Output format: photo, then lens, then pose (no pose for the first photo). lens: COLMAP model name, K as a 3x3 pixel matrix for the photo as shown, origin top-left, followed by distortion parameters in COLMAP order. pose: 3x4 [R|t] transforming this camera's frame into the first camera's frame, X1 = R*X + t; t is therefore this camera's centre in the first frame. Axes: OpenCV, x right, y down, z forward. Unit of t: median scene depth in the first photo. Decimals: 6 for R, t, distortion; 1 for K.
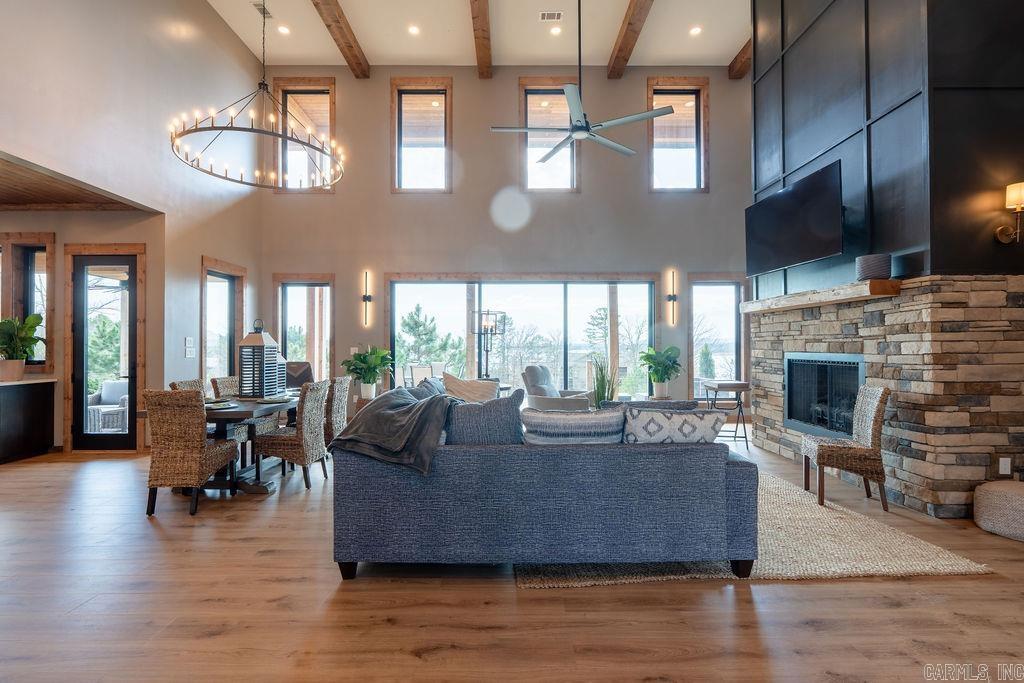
lens RADIAL K [[458.7, 0, 510.2], [0, 458.7, 341.0], [0, 0, 1]] dist [-0.002385, 0.000196]
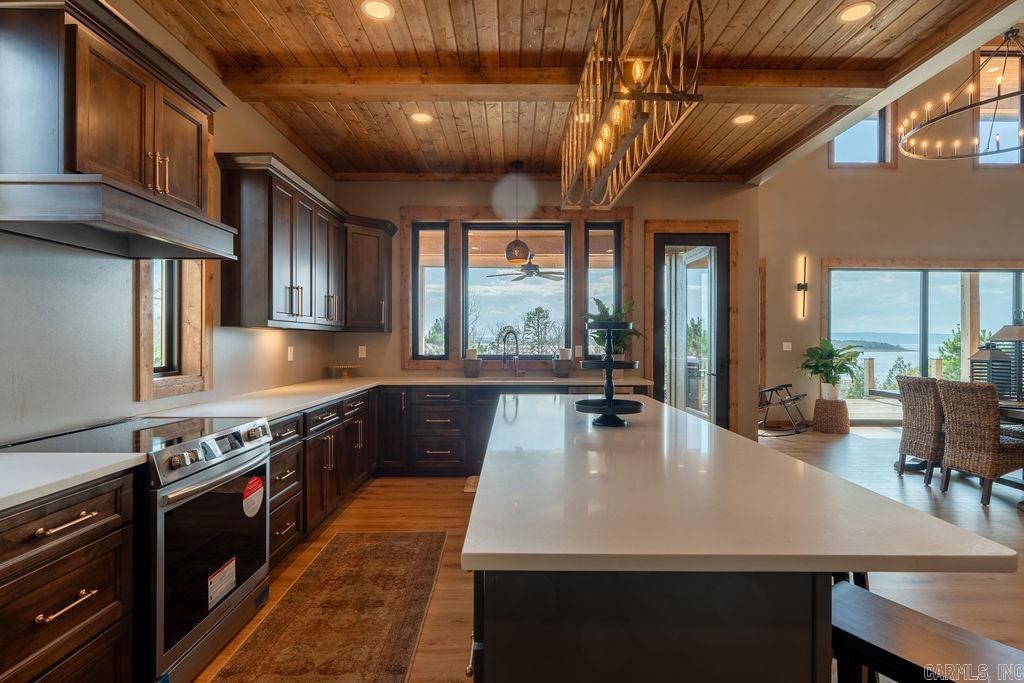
lens RADIAL K [[486.6, 0, 508.7], [0, 486.6, 340.9], [0, 0, 1]] dist [-0.000757, -0.000023]
pose [[0.999958, 0.007680, -0.005042, -1.883351], [-0.007621, 0.999903, 0.011662, 0.009103], [0.005131, -0.011623, 0.999919, 0.126617]]
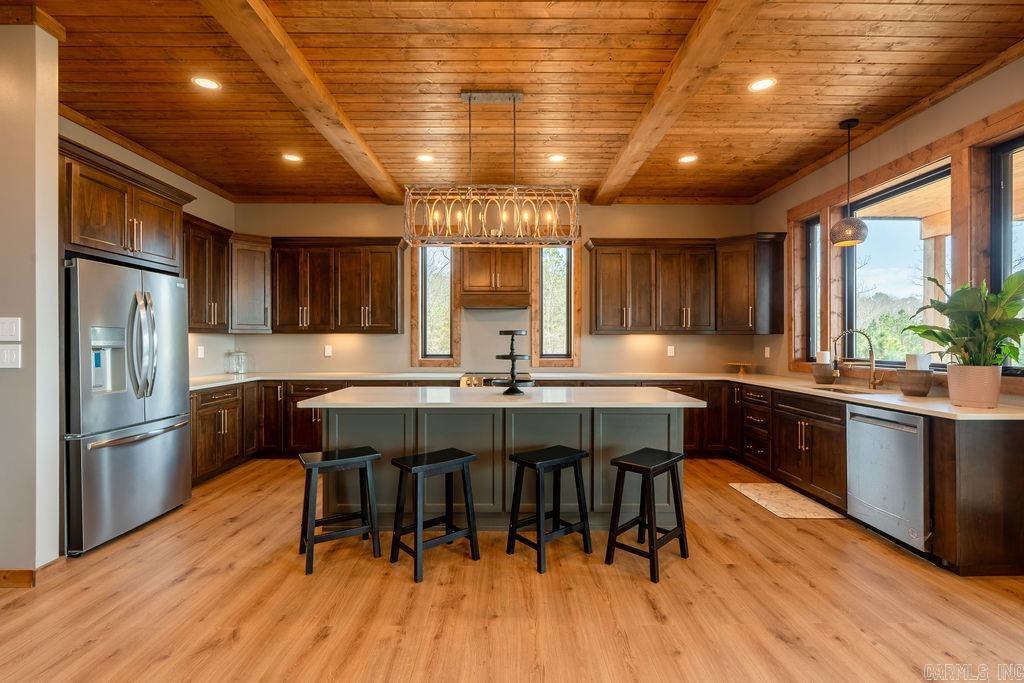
lens RADIAL K [[458.7, 0, 510.2], [0, 458.7, 341.0], [0, 0, 1]] dist [-0.002385, 0.000196]
pose [[0.007798, 0.003623, -0.999963, -0.860964], [0.009099, 0.999952, 0.003694, 0.011100], [0.999928, -0.009127, 0.007764, 0.706384]]
